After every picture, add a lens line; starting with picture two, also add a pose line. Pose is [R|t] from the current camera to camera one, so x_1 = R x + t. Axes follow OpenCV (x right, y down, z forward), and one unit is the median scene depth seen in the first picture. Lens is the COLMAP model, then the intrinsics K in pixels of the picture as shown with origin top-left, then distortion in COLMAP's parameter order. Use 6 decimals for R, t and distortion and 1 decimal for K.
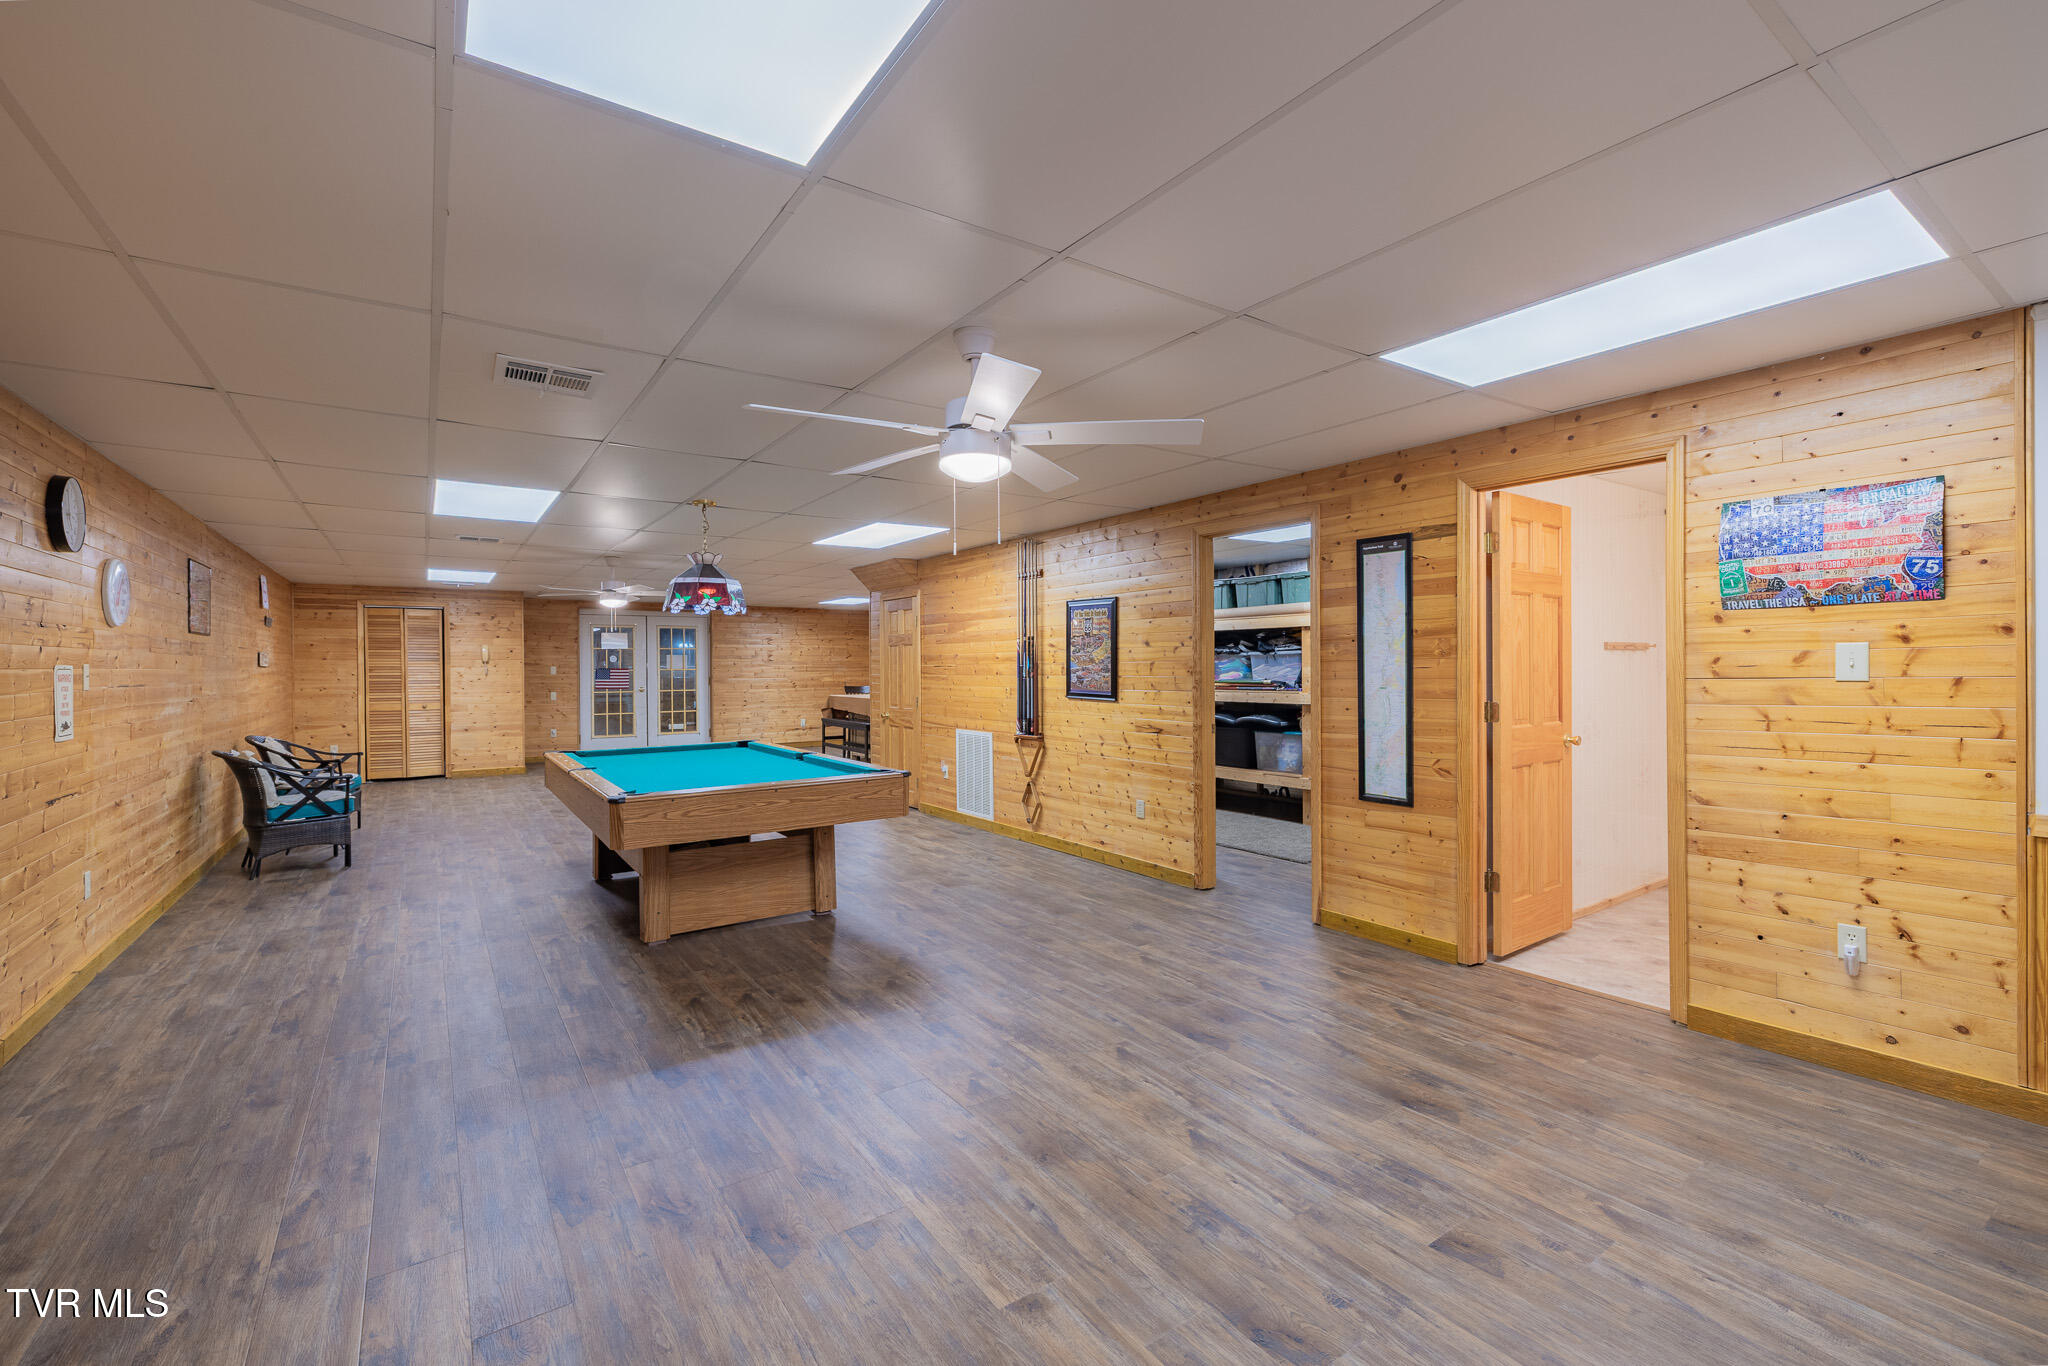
lens RADIAL K [[874.3, 0, 1022.7], [0, 874.3, 671.3], [0, 0, 1]] dist [0.001534, -0.000326]
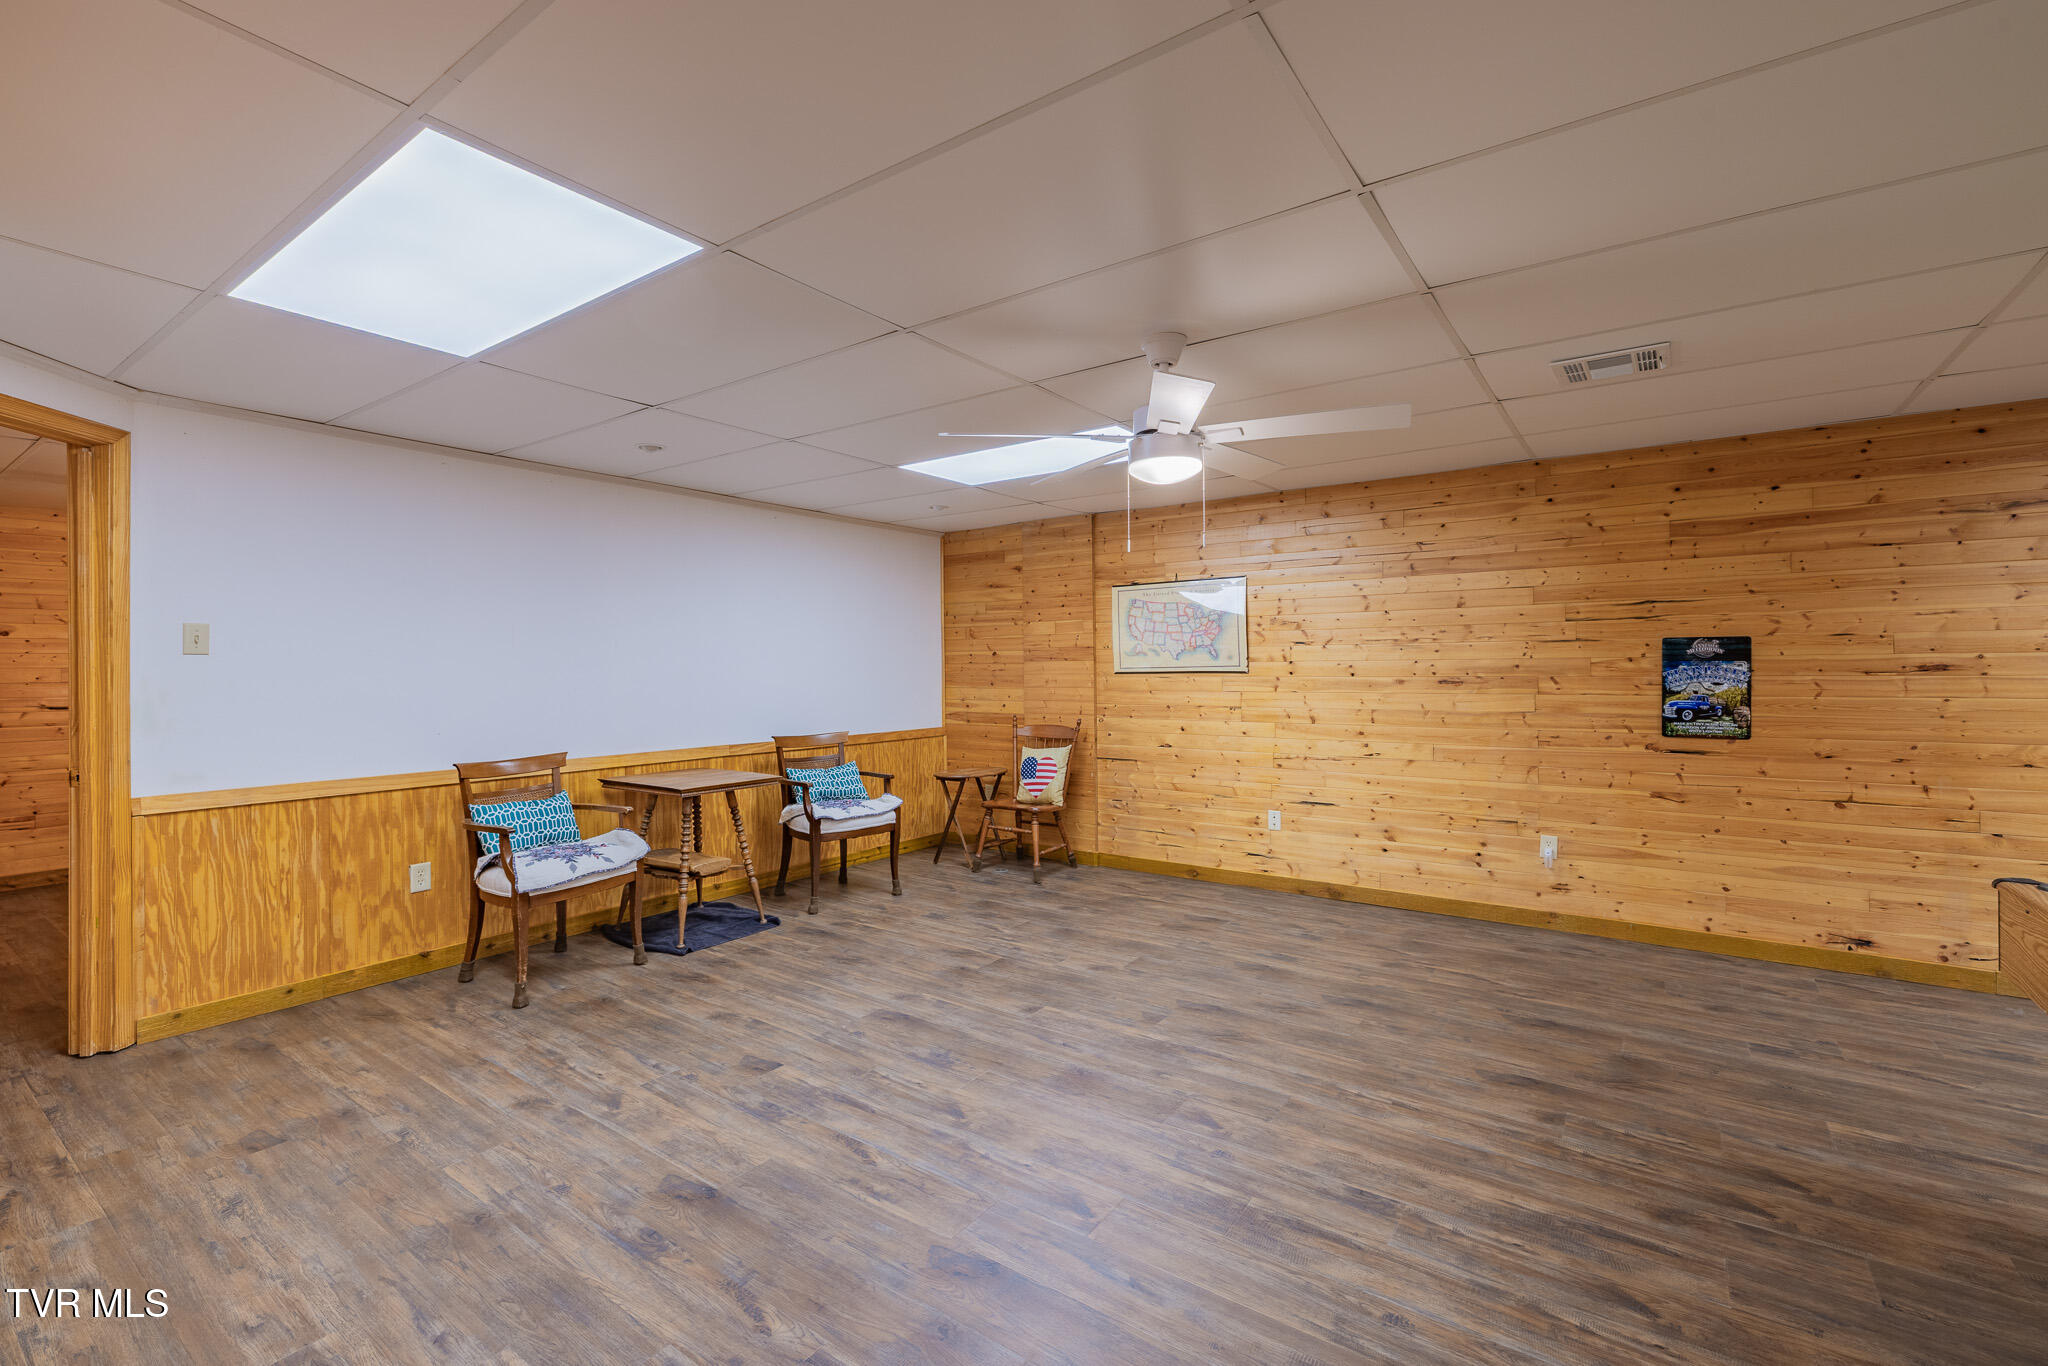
lens RADIAL K [[874.3, 0, 1024.2], [0, 874.3, 669.4], [0, 0, 1]] dist [0.001534, -0.000326]
pose [[-0.936431, 0.017217, -0.350429, 0.454702], [0.013616, 0.999826, 0.012739, 0.006161], [0.350588, 0.007158, -0.936503, 1.905233]]
